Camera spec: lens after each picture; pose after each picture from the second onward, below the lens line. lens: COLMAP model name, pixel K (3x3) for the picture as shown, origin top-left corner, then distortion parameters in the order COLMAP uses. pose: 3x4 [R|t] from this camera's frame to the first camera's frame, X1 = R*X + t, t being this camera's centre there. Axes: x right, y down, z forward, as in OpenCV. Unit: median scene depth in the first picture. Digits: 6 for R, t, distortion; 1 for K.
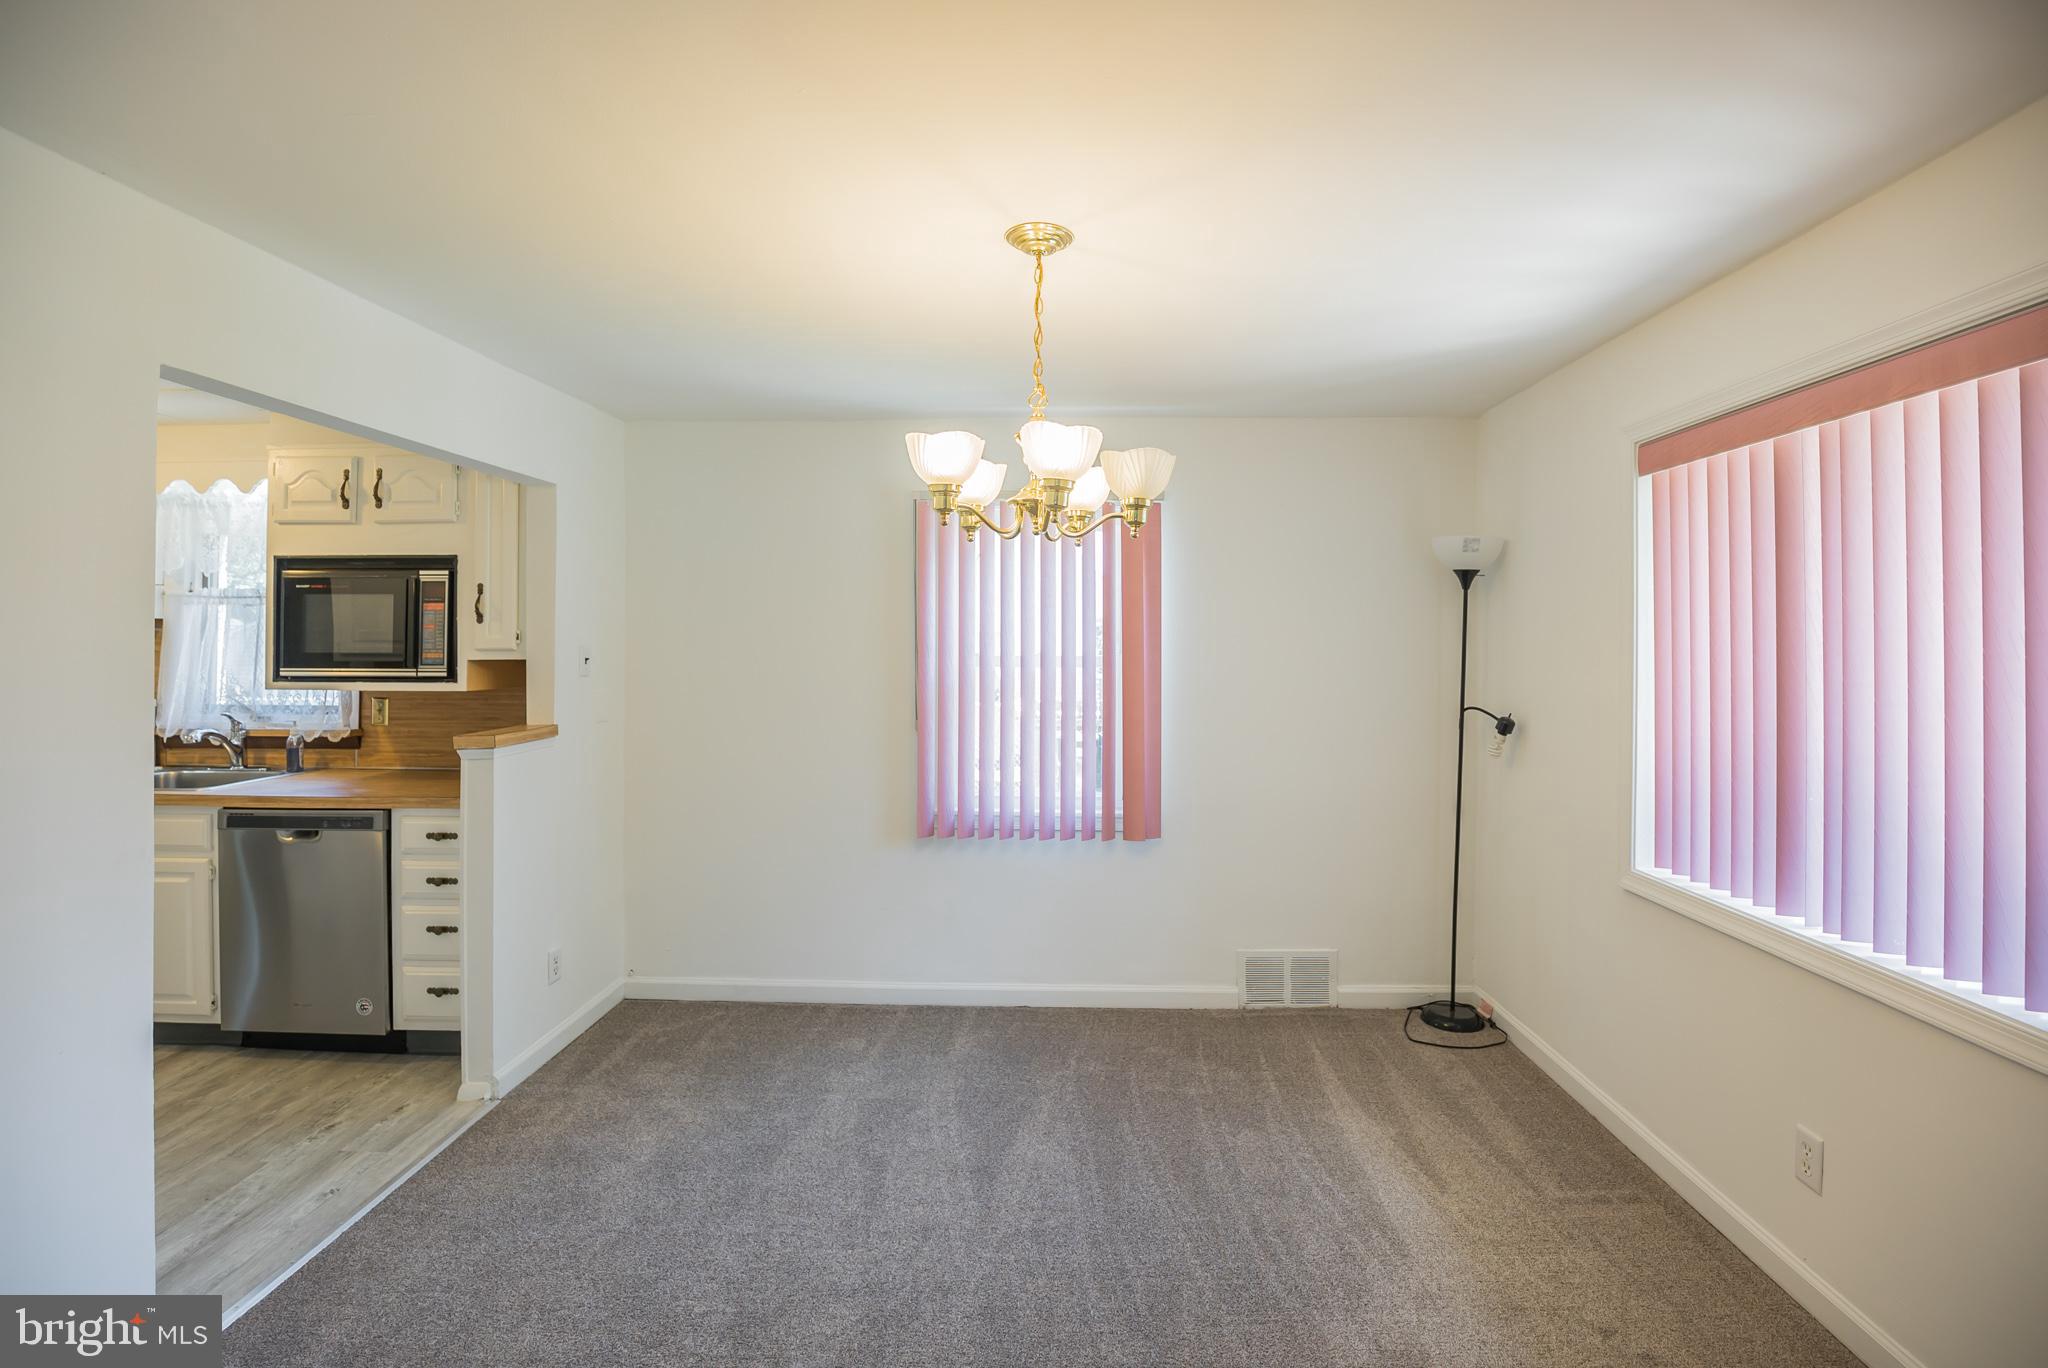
lens RADIAL K [[966.6, 0, 1021.7], [0, 966.6, 640.0], [0, 0, 1]] dist [-0.024193, 0.000452]
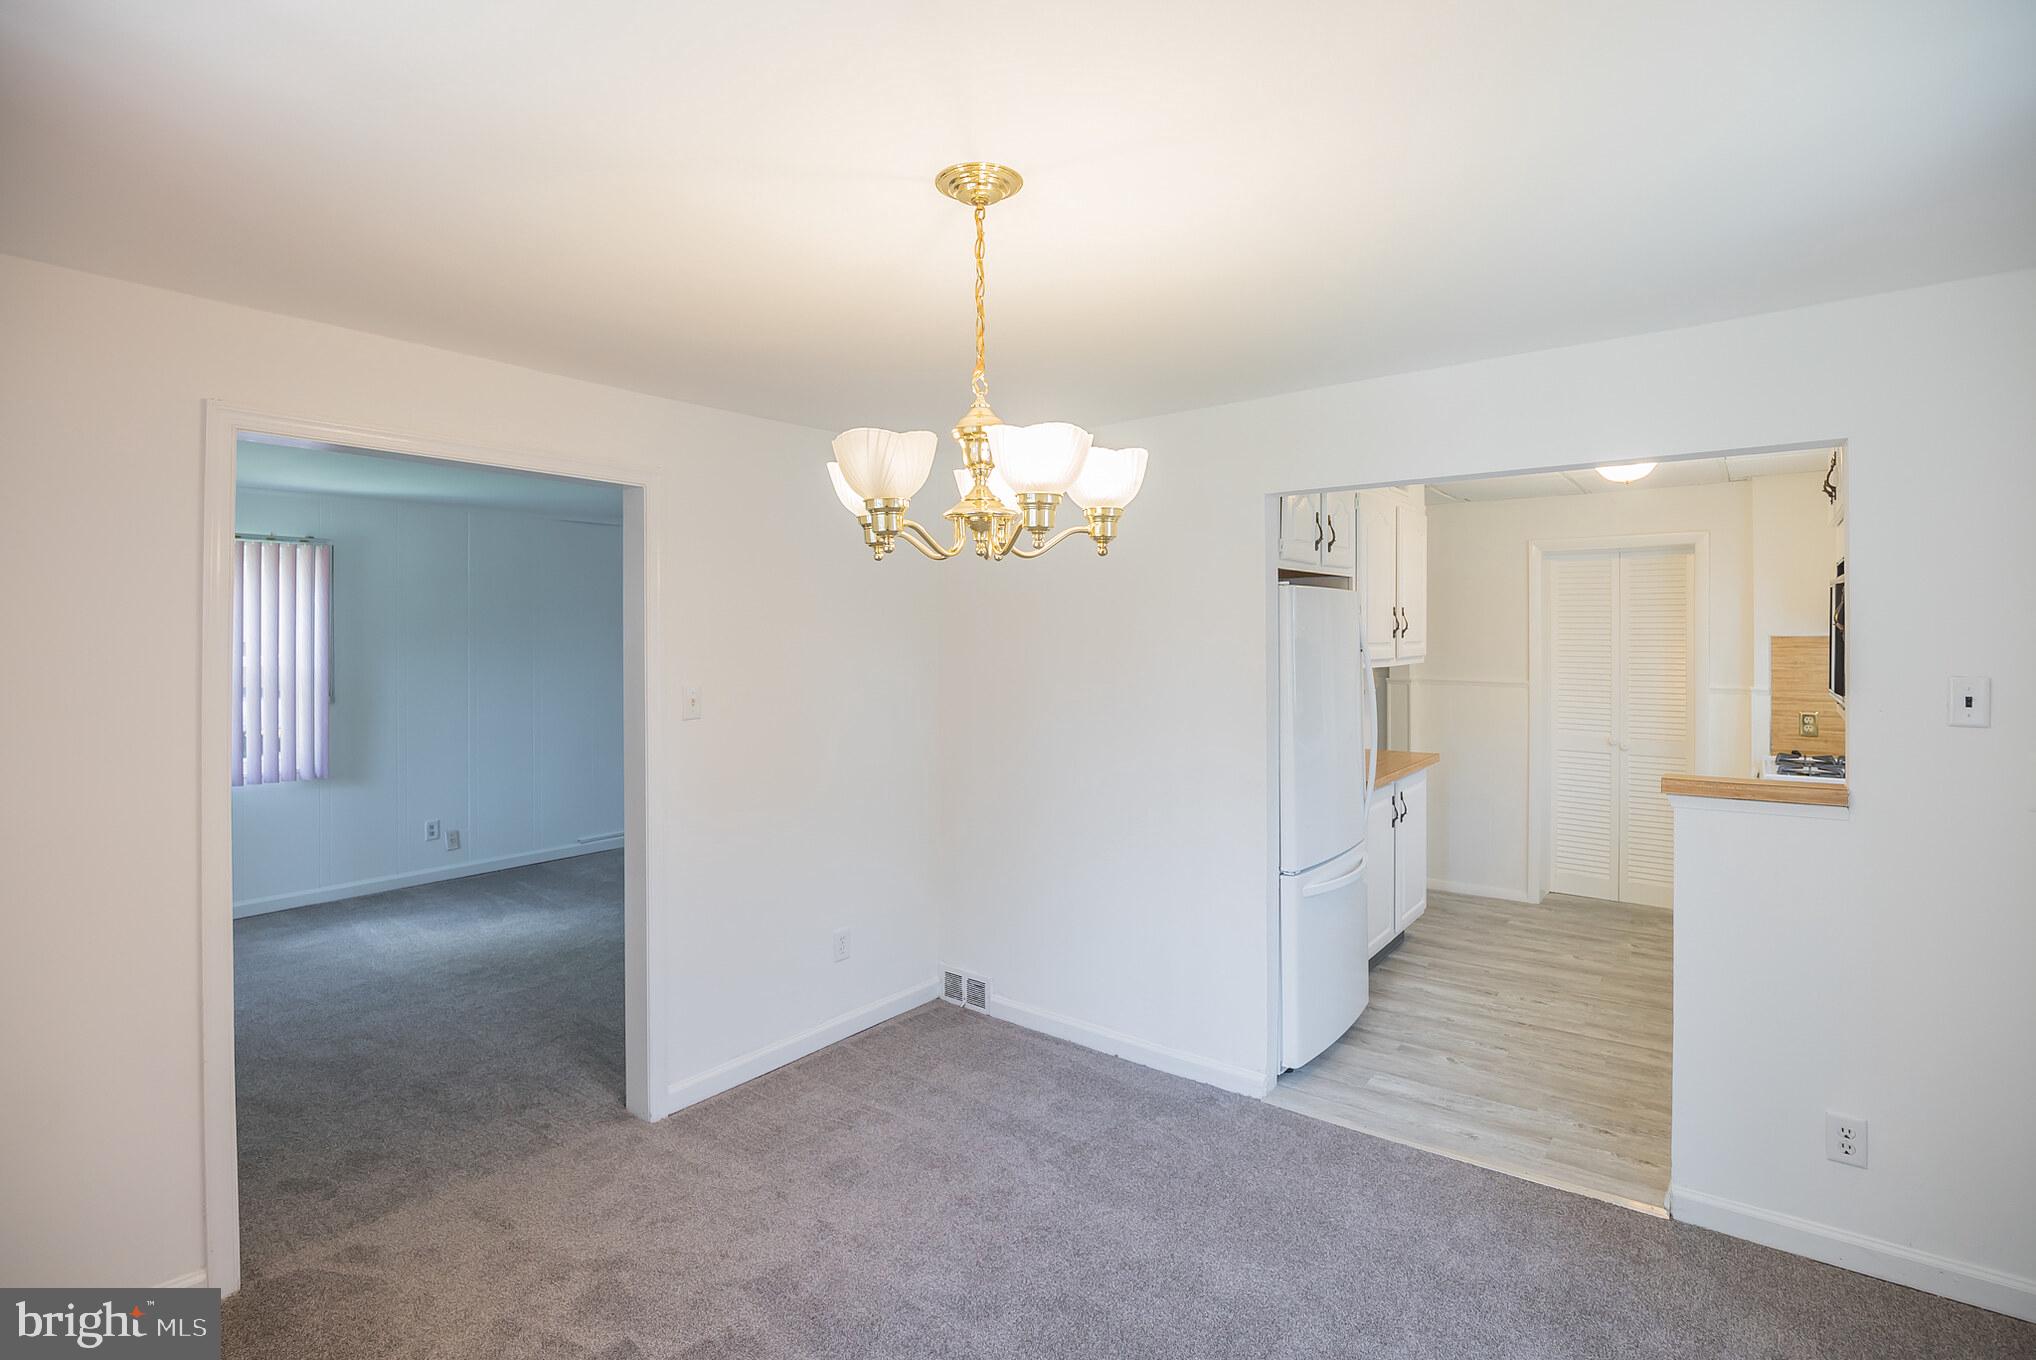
lens RADIAL K [[950.7, 0, 1024.2], [0, 950.7, 624.1], [0, 0, 1]] dist [-0.022566, -0.000077]
pose [[-0.570812, -0.006411, -0.821056, 0.391366], [0.007097, 0.999894, -0.012741, -0.025805], [0.821050, -0.013100, -0.570706, 0.887452]]
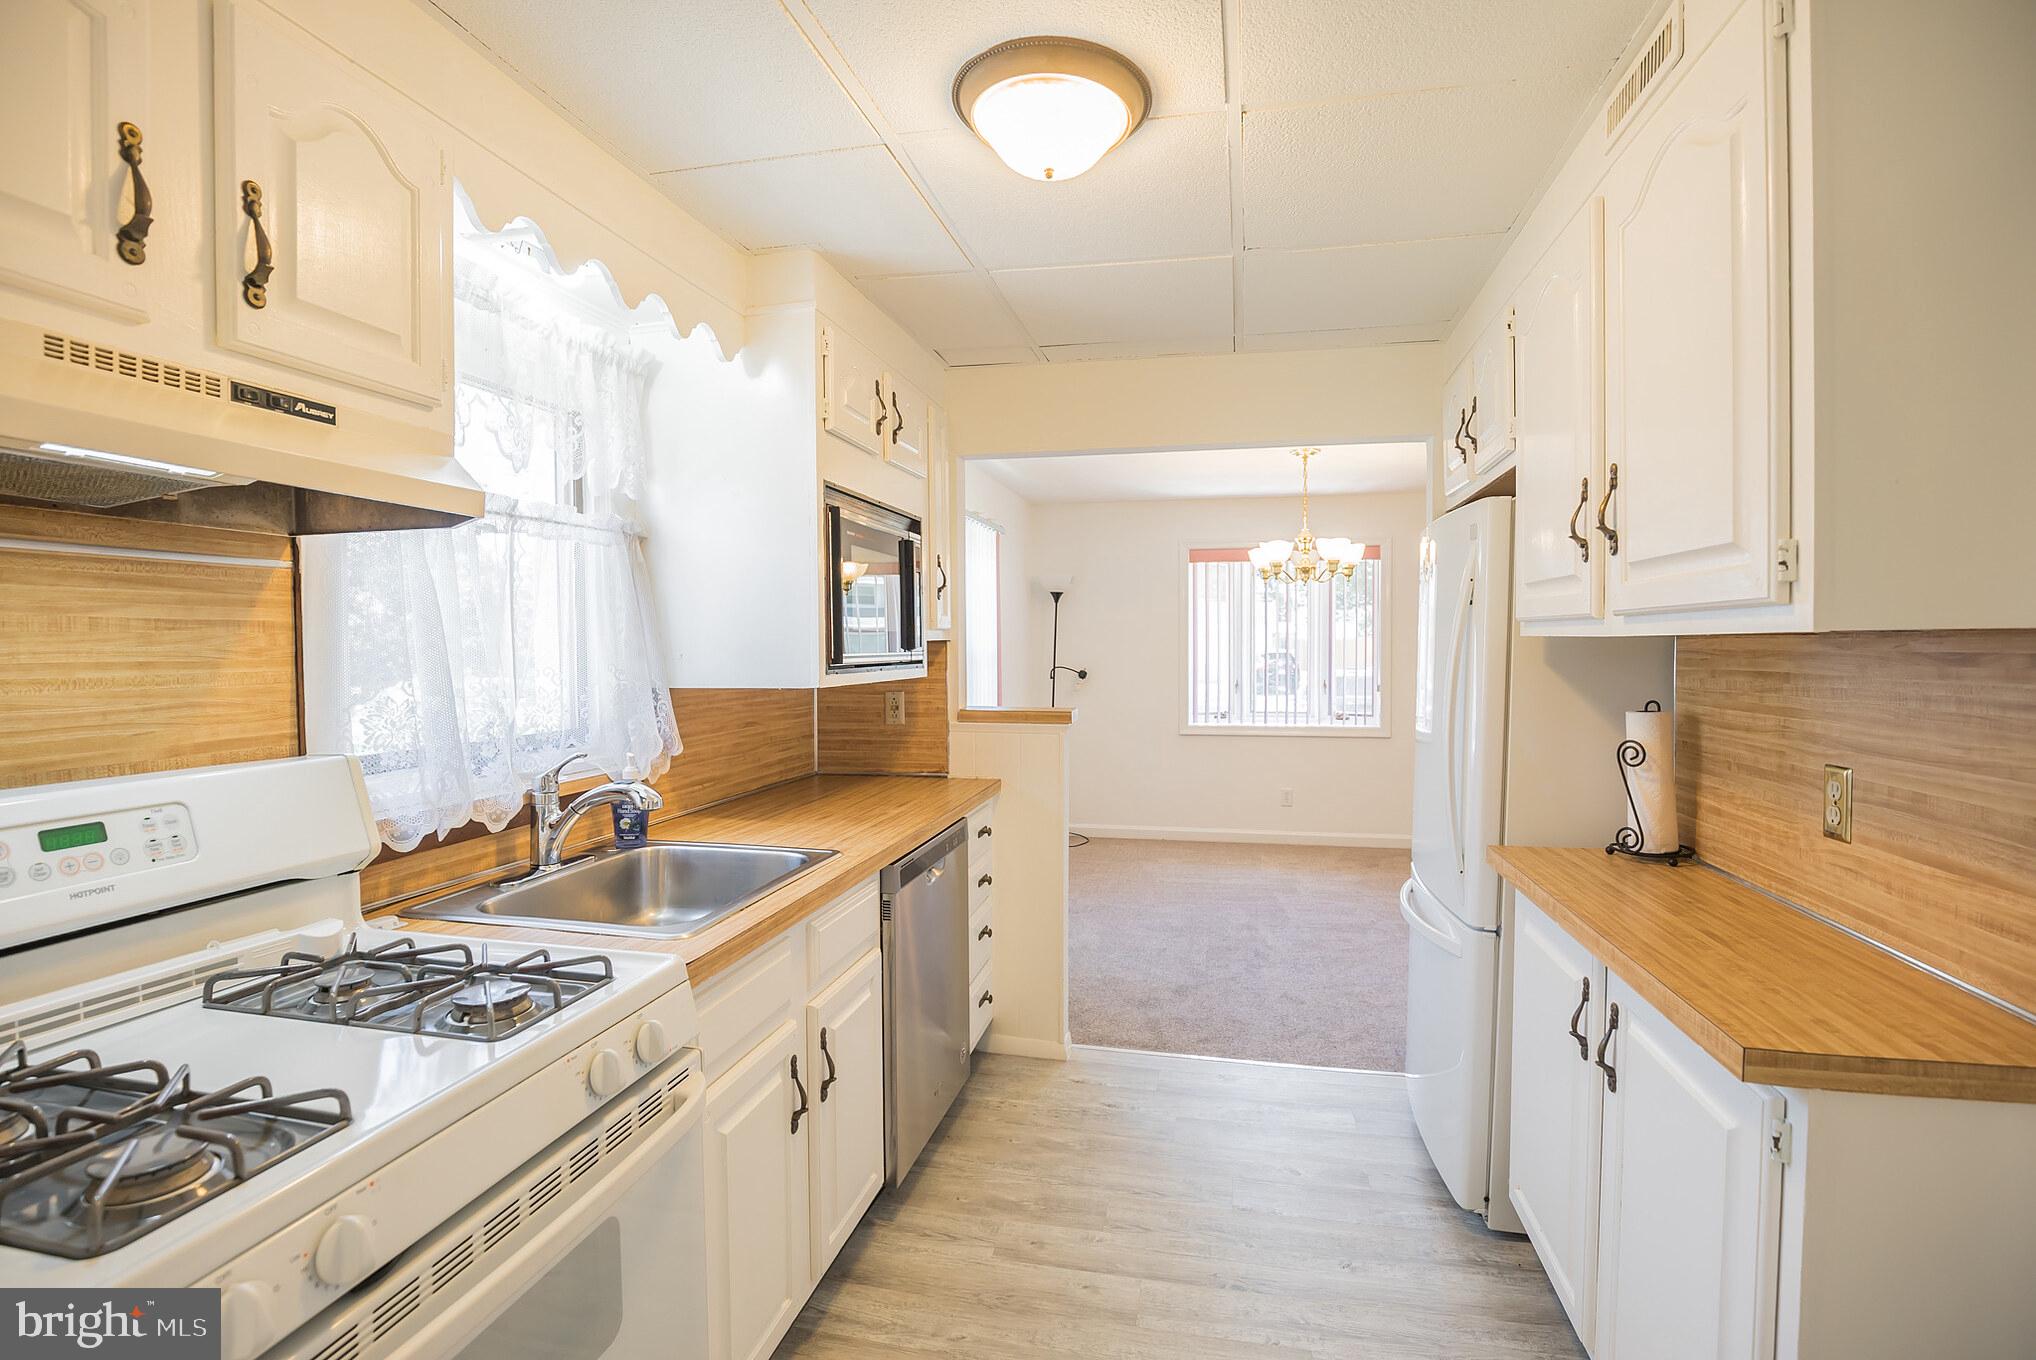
lens RADIAL K [[989.3, 0, 1018.7], [0, 989.3, 675.4], [0, 0, 1]] dist [-0.031702, 0.001137]
pose [[0.163893, -0.033768, 0.985900, -1.451253], [-0.001187, 0.999406, 0.034428, 0.021237], [-0.986477, -0.006813, 0.163755, 0.770699]]
